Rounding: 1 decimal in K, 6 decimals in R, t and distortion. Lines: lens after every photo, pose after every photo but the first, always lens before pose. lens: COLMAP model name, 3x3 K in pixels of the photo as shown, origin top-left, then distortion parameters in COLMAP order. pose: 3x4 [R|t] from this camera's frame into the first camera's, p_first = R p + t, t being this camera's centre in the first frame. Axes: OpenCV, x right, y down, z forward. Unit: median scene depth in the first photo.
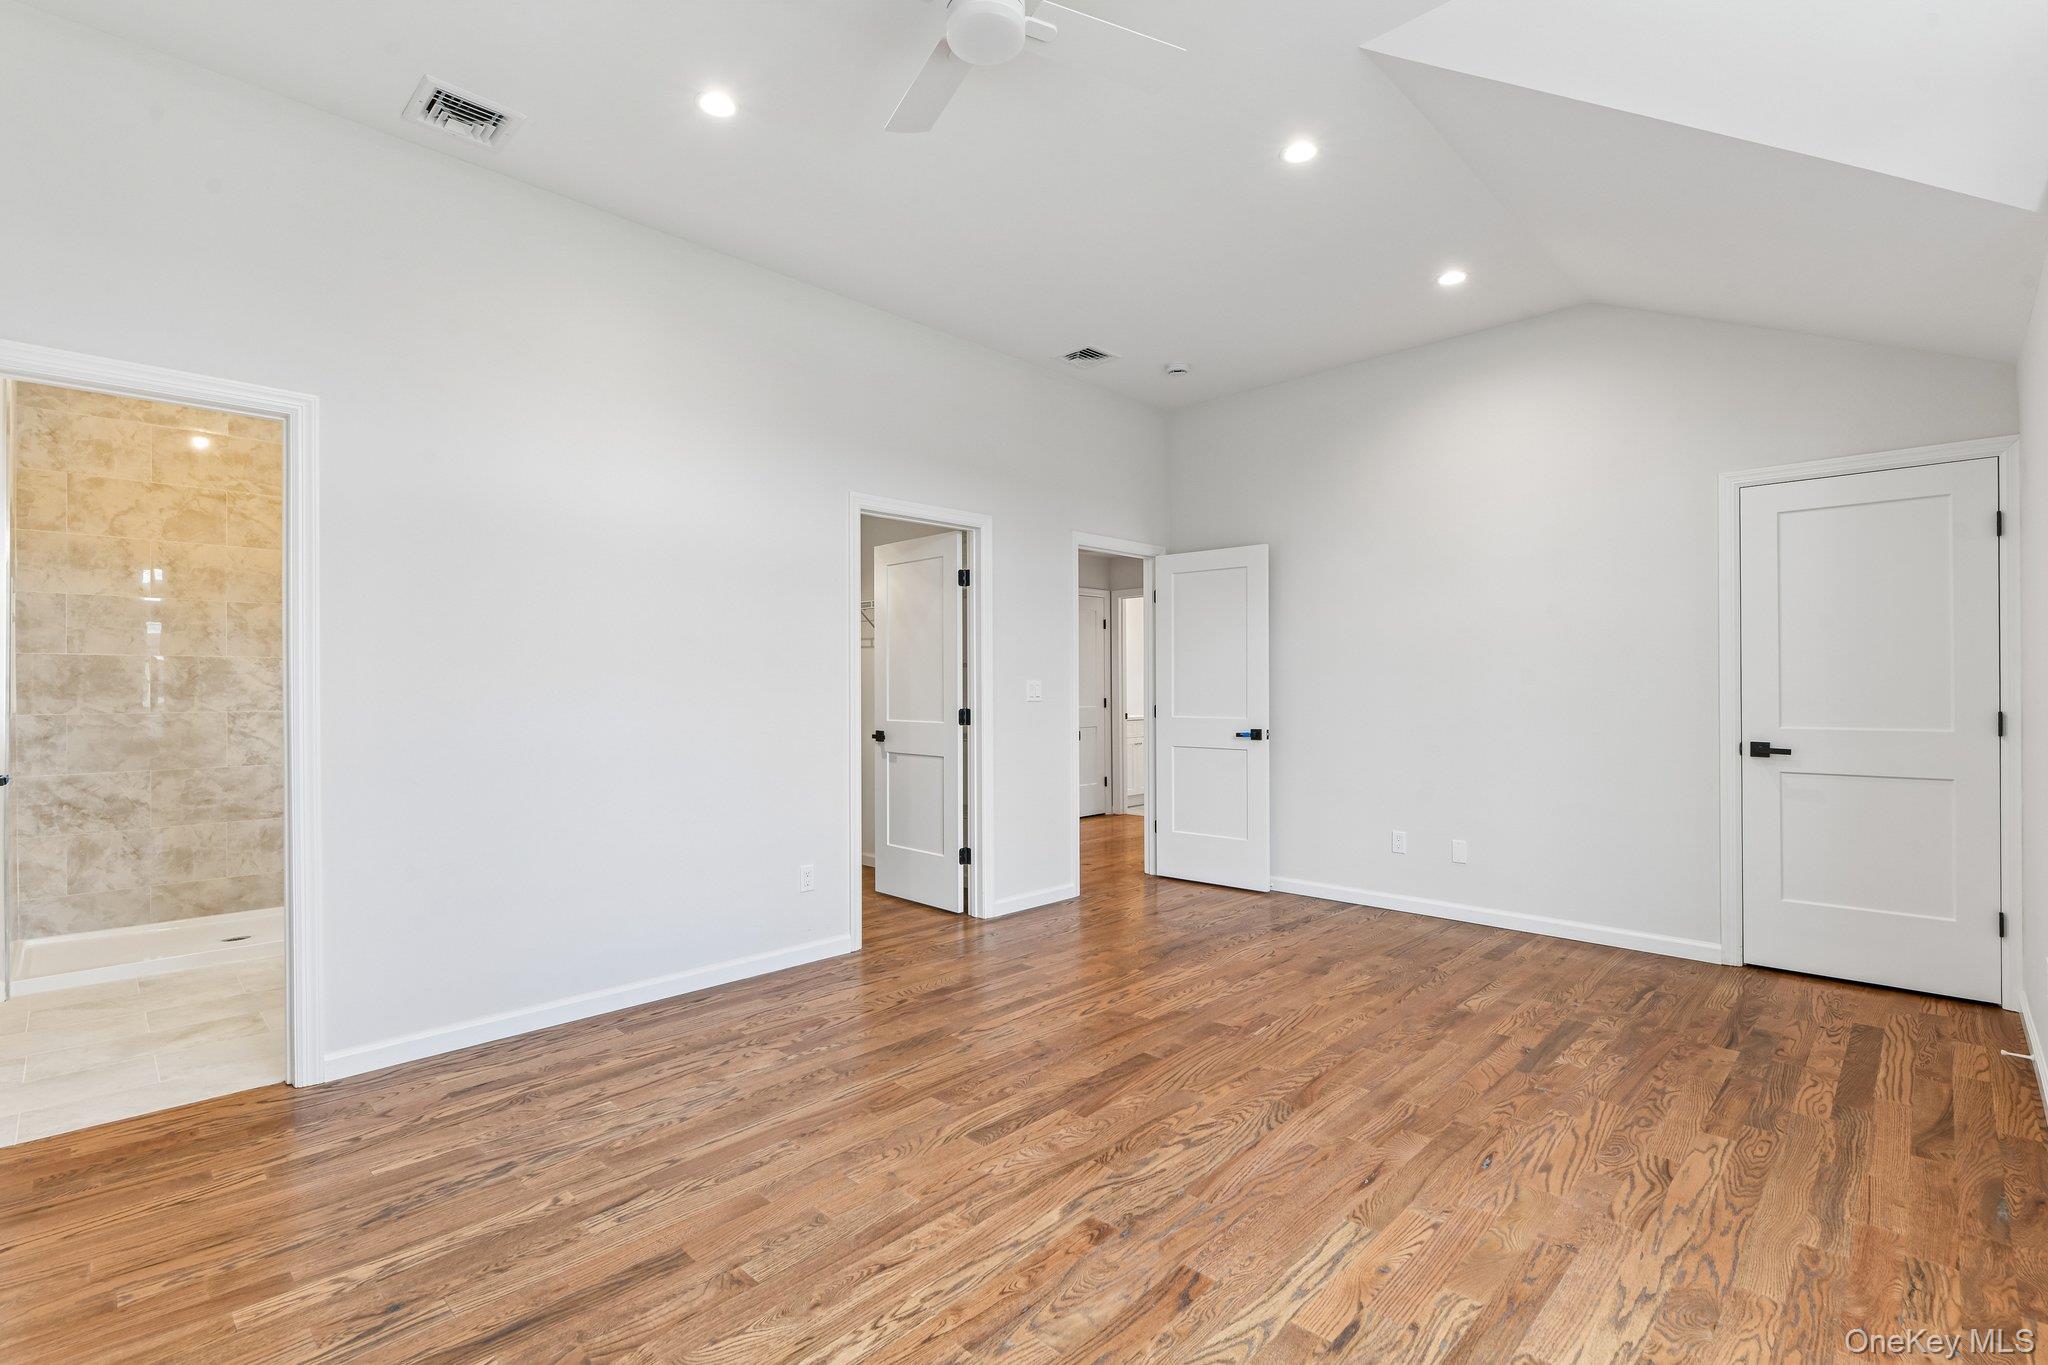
lens RADIAL K [[935.0, 0, 1028.9], [0, 935.0, 685.5], [0, 0, 1]] dist [-0.000832, -0.000778]
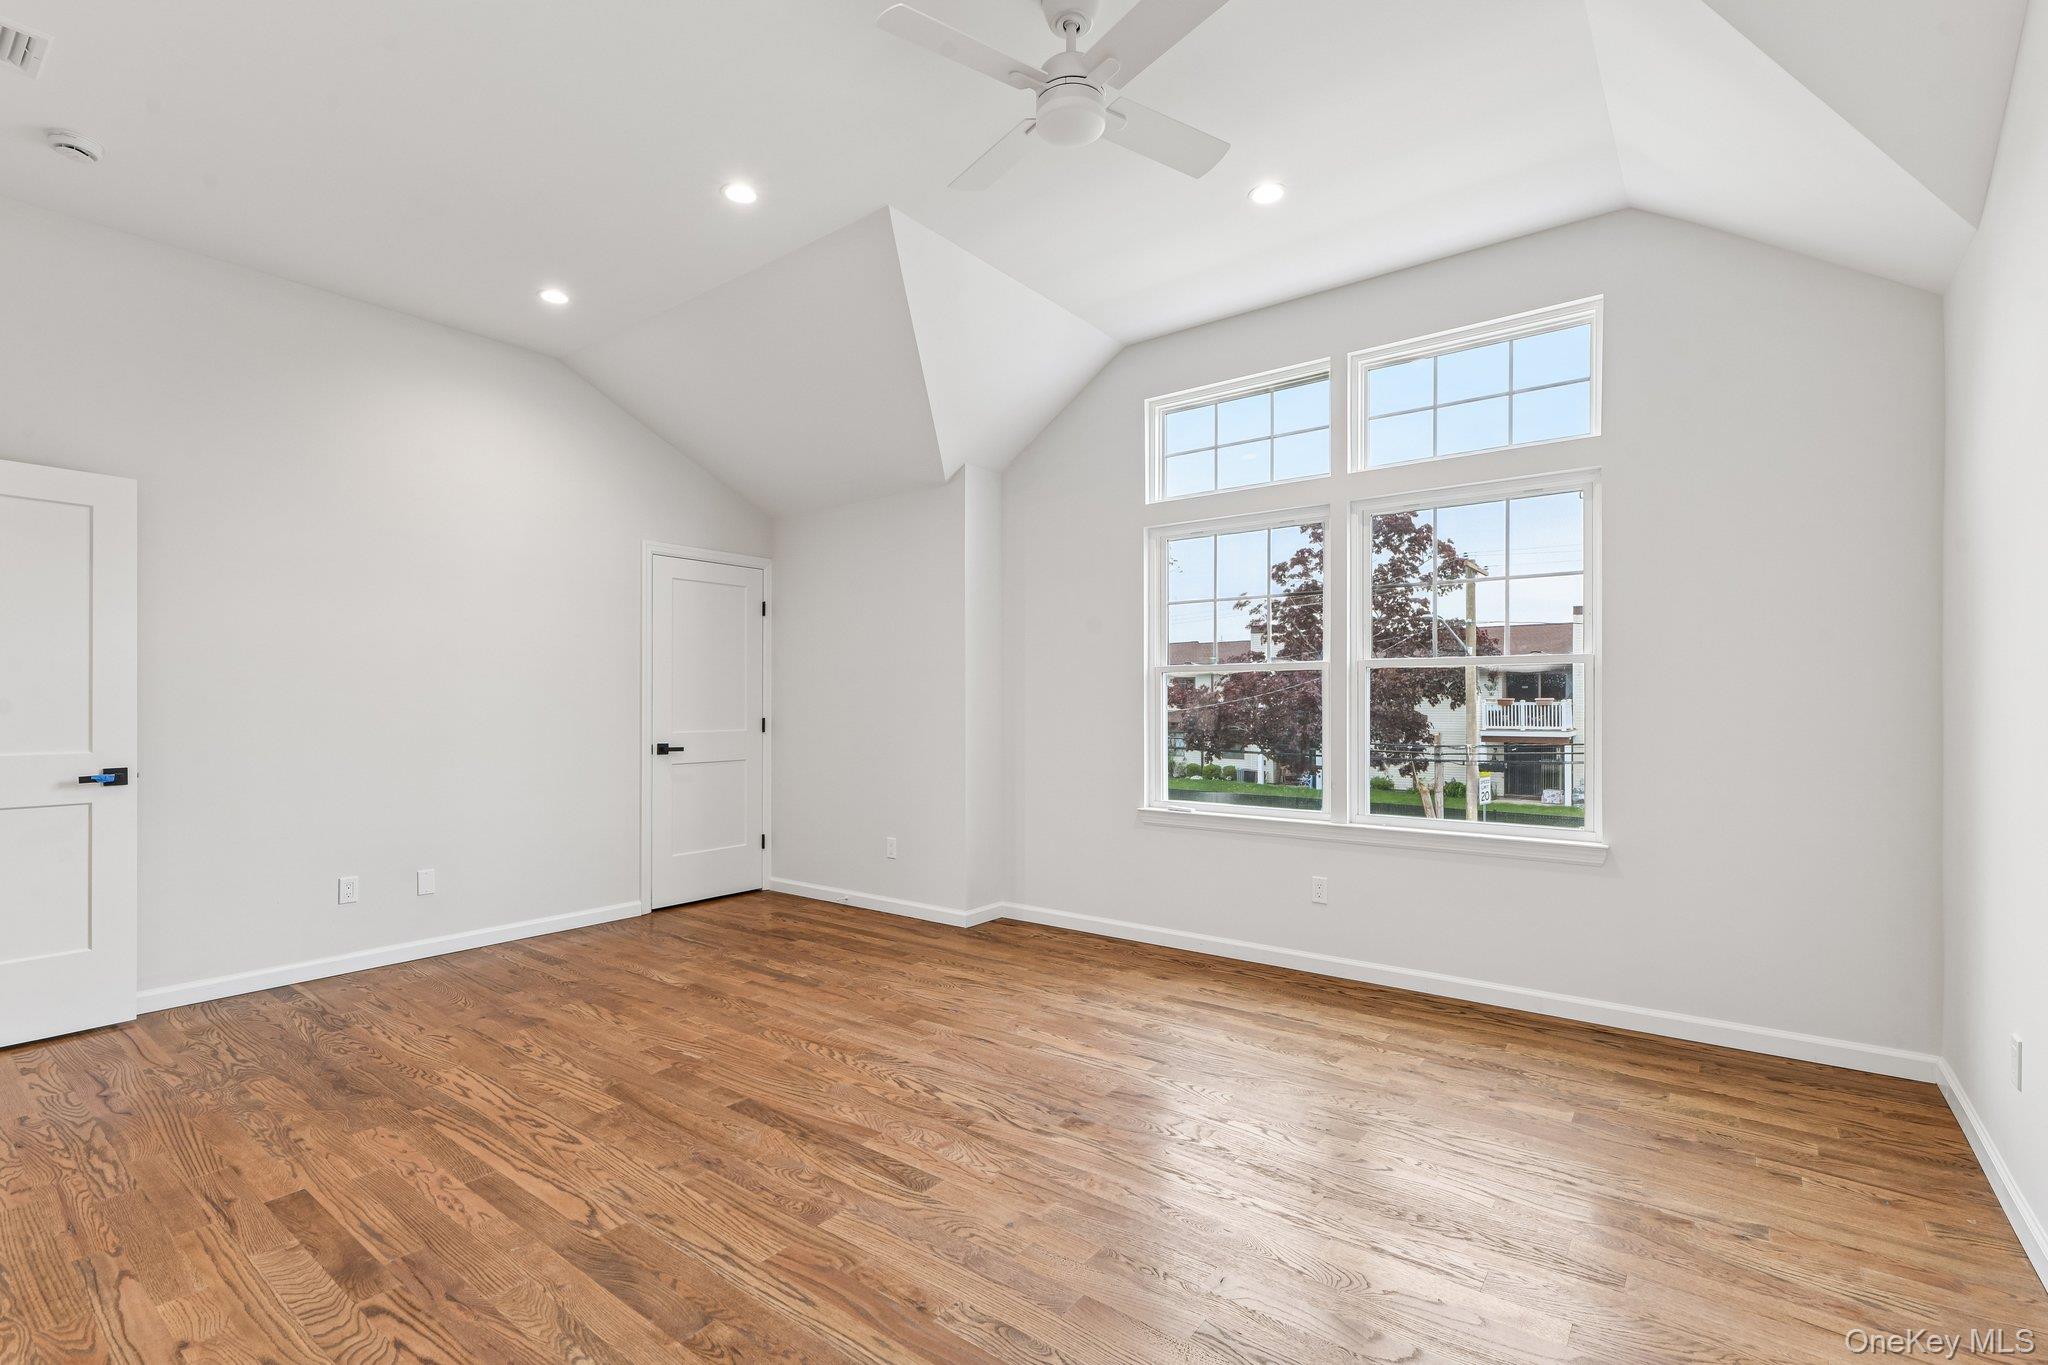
lens RADIAL K [[923.5, 0, 1019.2], [0, 923.5, 701.1], [0, 0, 1]] dist [0.004552, -0.004066]
pose [[-0.116970, 0.003611, 0.993129, -0.623954], [-0.000912, 0.999993, -0.003743, 0.003591], [-0.993135, -0.001343, -0.116966, 0.645583]]
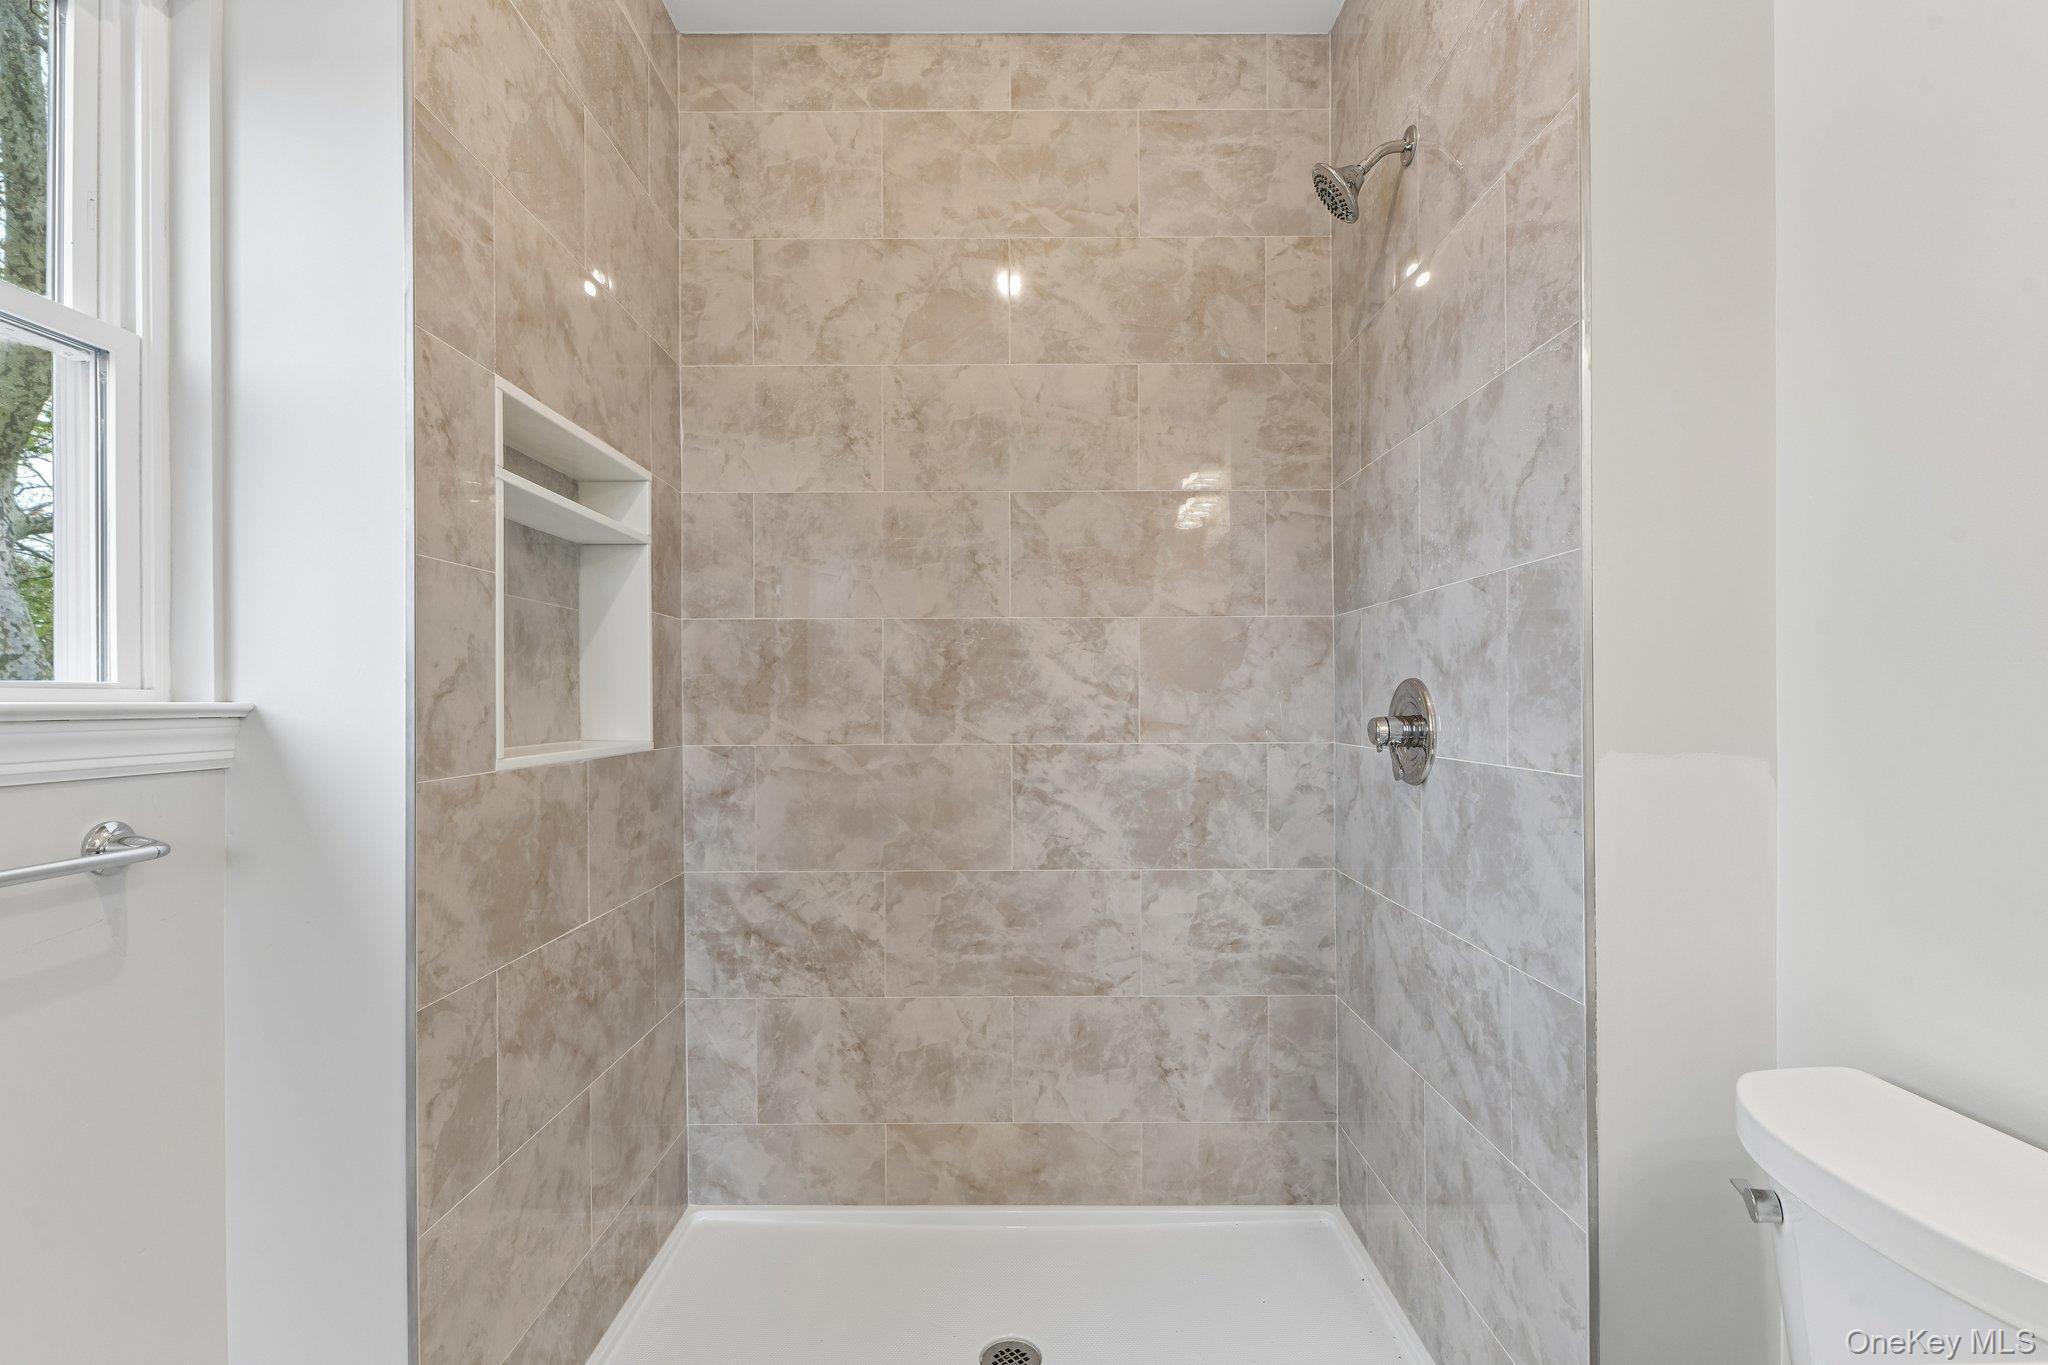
lens RADIAL K [[923.5, 0, 1019.2], [0, 923.5, 701.1], [0, 0, 1]] dist [0.004552, -0.004066]
pose [[0.696053, -0.000745, -0.717990, -0.668927], [0.004167, 0.999987, 0.003002, 0.008286], [0.717978, -0.005081, 0.696047, 0.860008]]
